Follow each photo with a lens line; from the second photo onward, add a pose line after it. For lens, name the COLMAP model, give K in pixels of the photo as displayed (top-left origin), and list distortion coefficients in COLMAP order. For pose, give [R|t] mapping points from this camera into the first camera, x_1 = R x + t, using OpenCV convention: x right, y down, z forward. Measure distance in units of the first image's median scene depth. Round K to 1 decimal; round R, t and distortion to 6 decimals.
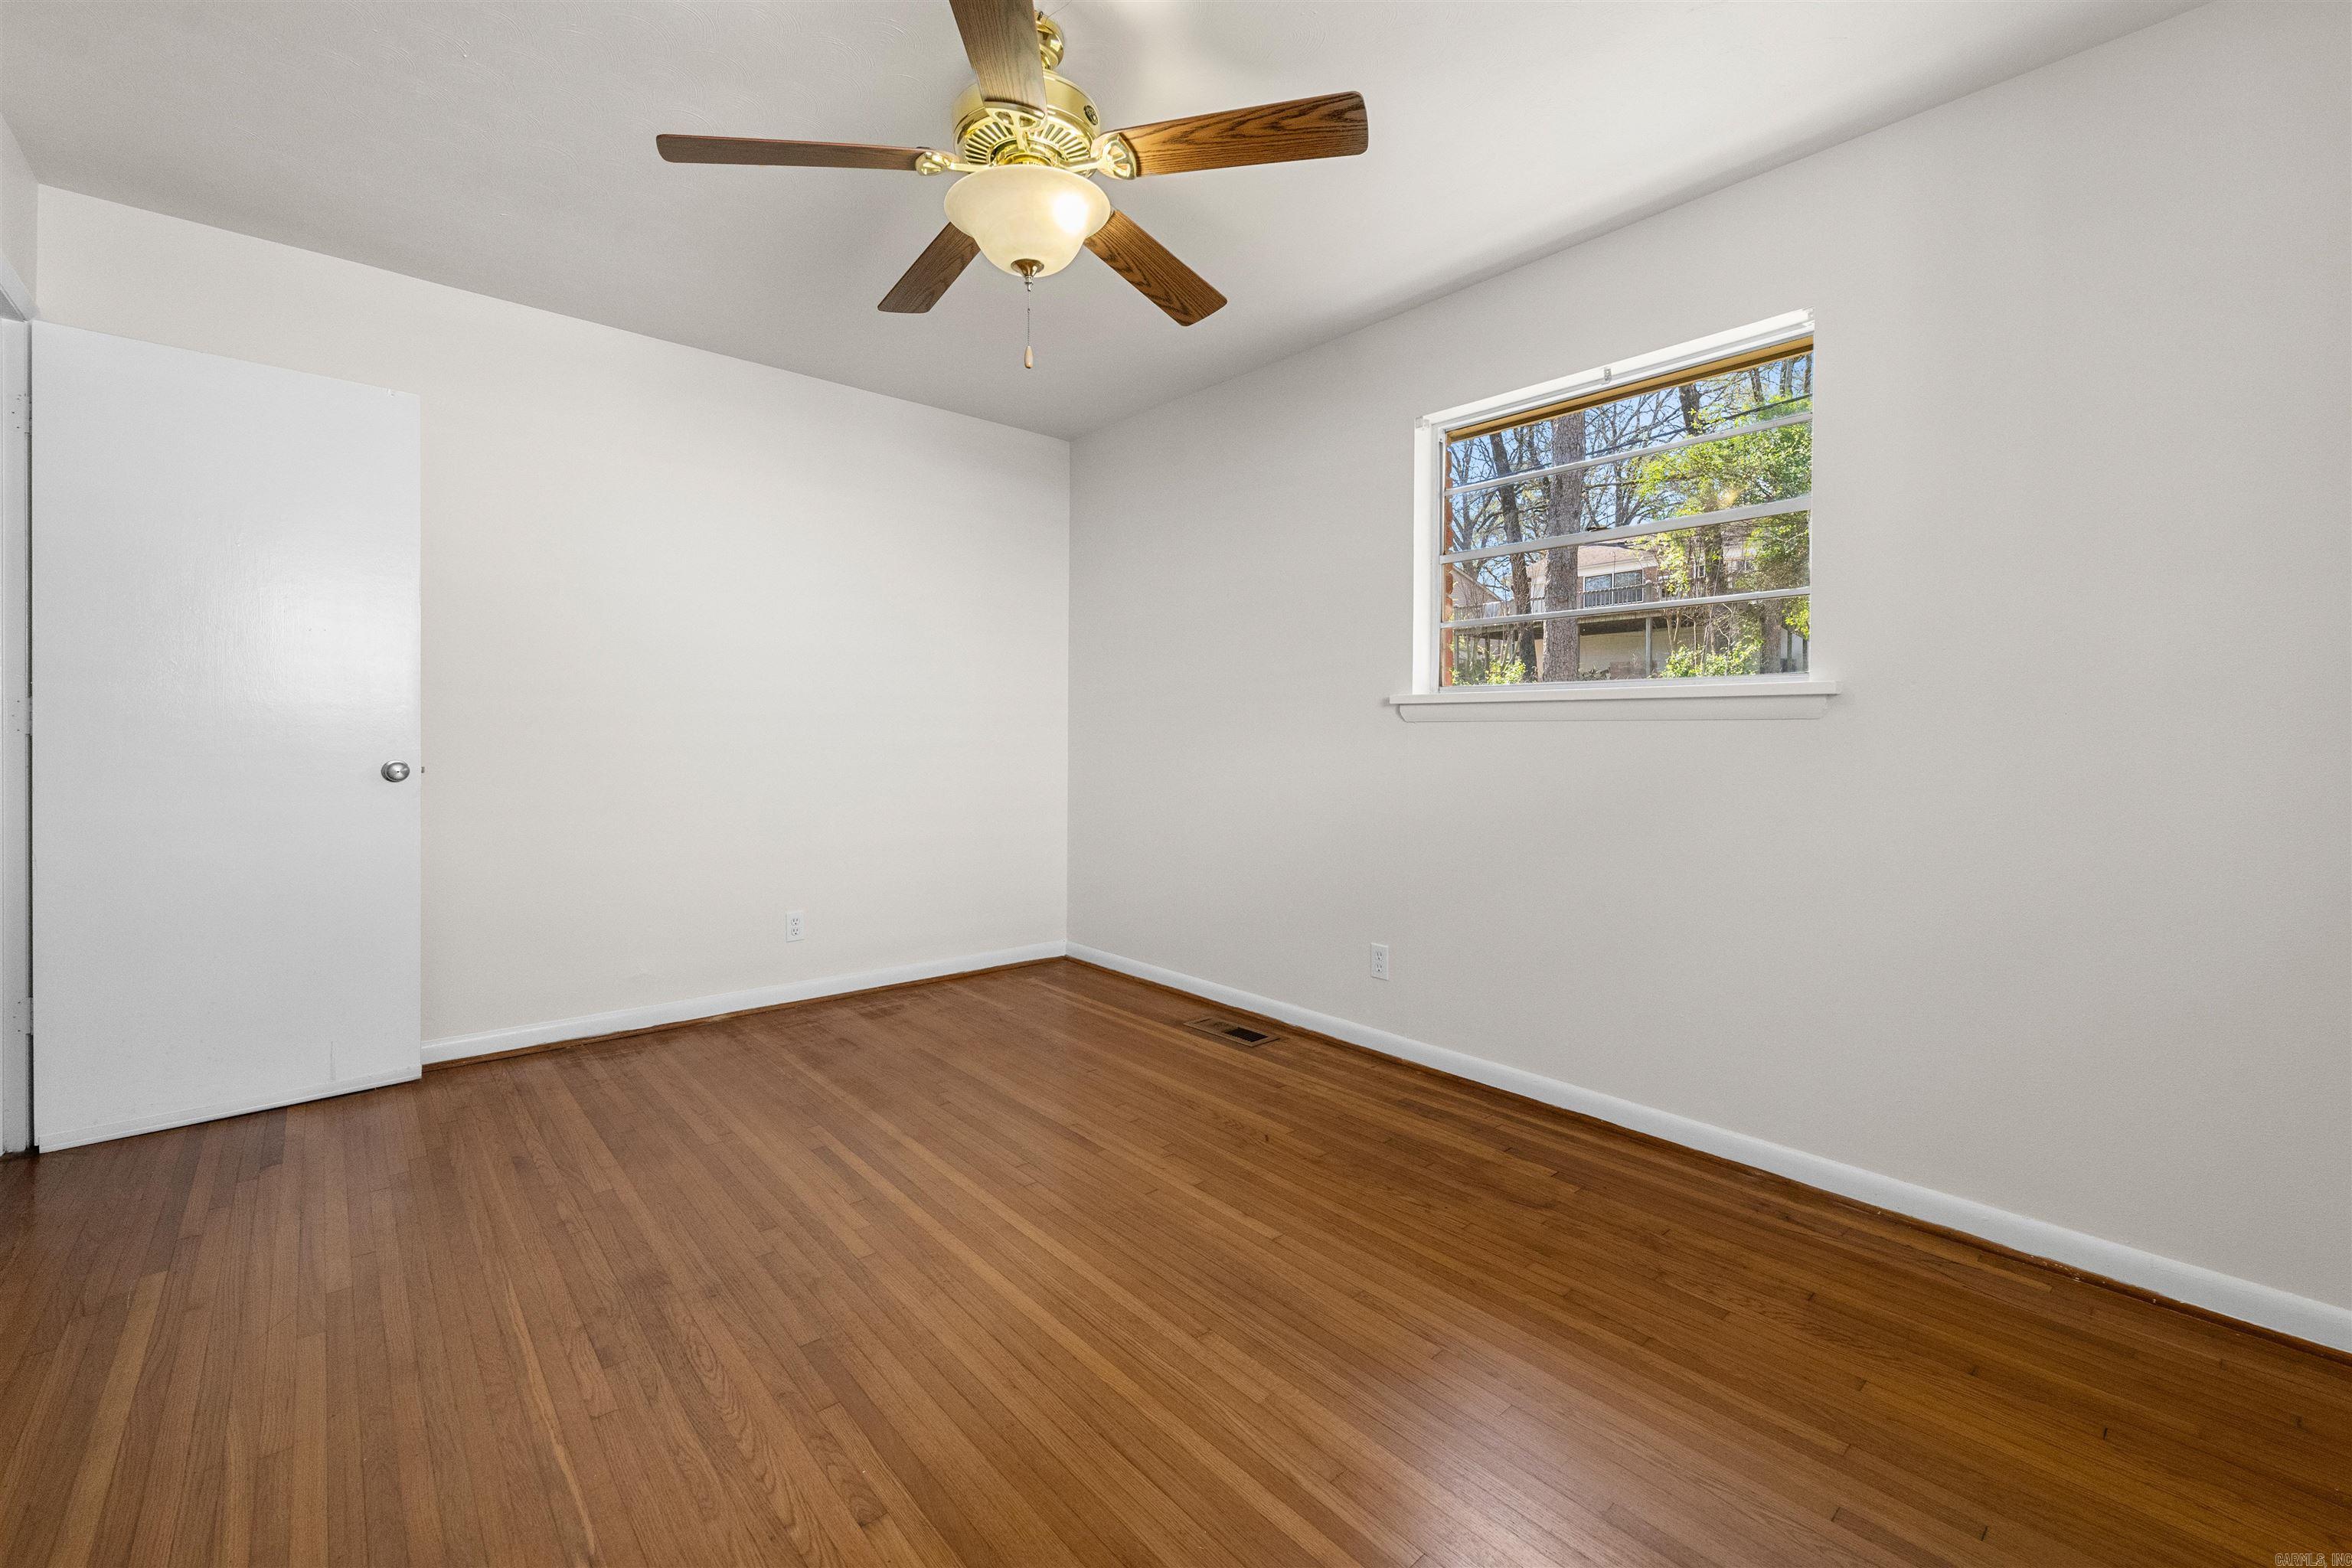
lens RADIAL K [[961.2, 0, 1171.2], [0, 961.2, 737.4], [0, 0, 1]] dist [0.001358, -0.000382]
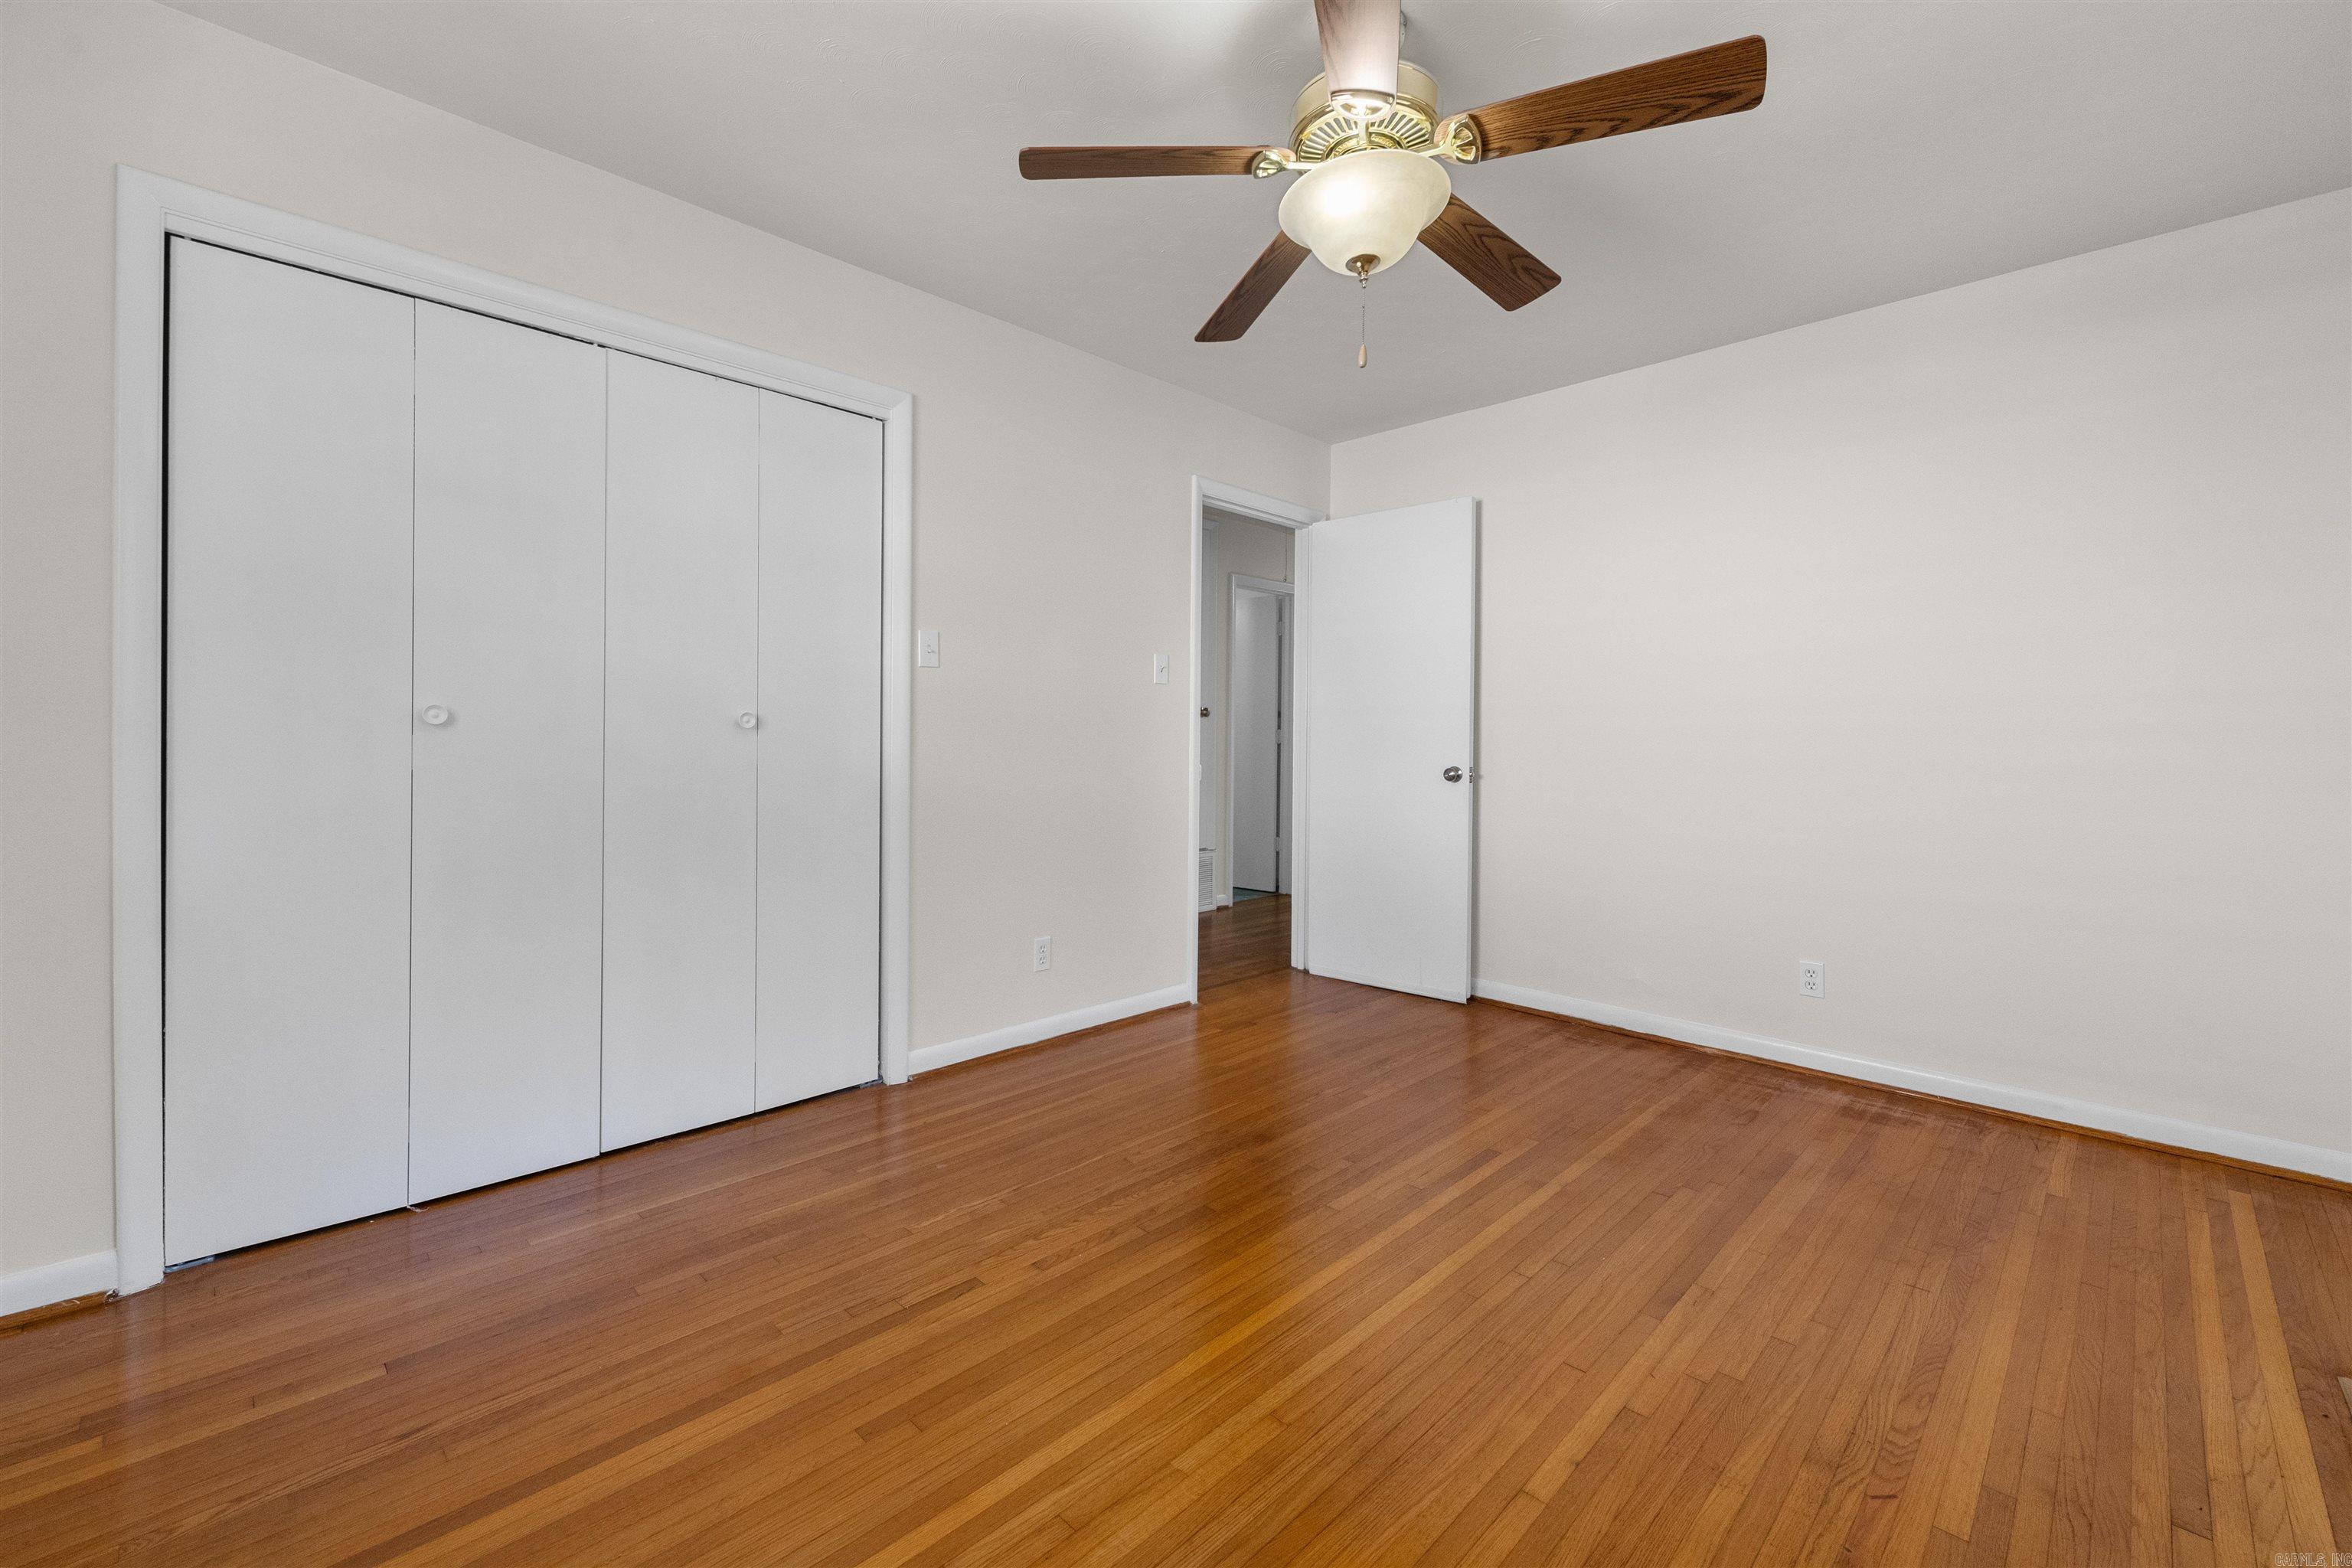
lens RADIAL K [[963.3, 0, 1172.3], [0, 963.3, 745.2], [0, 0, 1]] dist [0.002625, -0.000750]
pose [[0.070030, -0.002126, -0.997543, 0.613797], [-0.013756, 0.999901, -0.003096, 0.001809], [0.997450, 0.013939, 0.069994, 0.557844]]
